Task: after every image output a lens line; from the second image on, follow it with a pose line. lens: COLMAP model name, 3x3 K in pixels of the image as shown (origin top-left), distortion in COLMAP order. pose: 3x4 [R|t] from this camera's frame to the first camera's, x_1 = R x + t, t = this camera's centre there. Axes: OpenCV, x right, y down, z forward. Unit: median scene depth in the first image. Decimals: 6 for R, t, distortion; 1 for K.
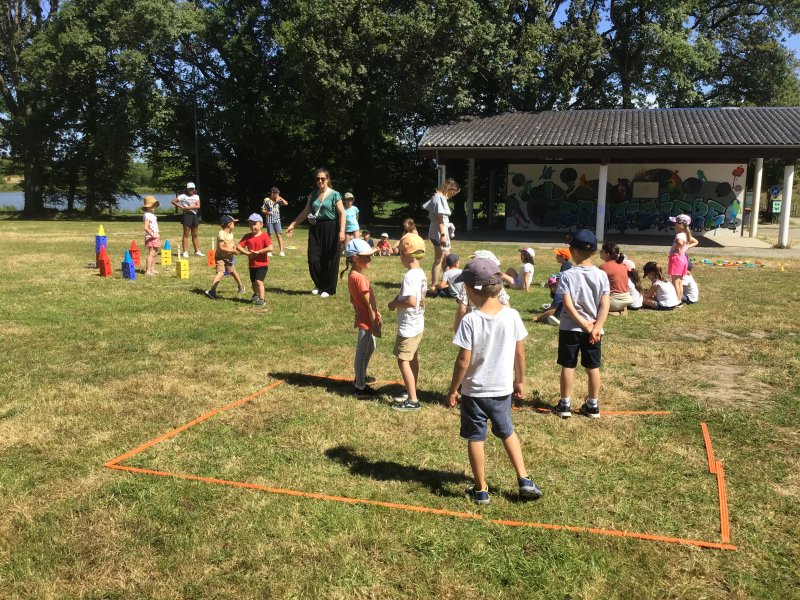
lens RADIAL K [[726.1, 0, 405.0], [0, 726.1, 299.1], [0, 0, 1]] dist [0.105012, -0.168239]
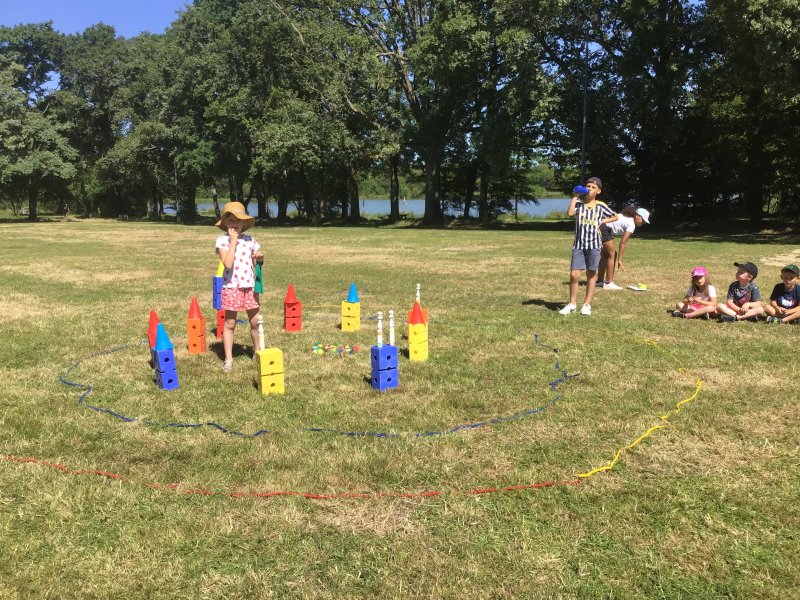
lens RADIAL K [[712.8, 0, 420.9], [0, 712.8, 302.3], [0, 0, 1]] dist [0.108898, -0.169408]
pose [[0.846700, 0.057721, -0.528930, -0.003121], [-0.056003, 0.998244, 0.019286, -0.032264], [0.529115, 0.013292, 0.848446, 0.236213]]
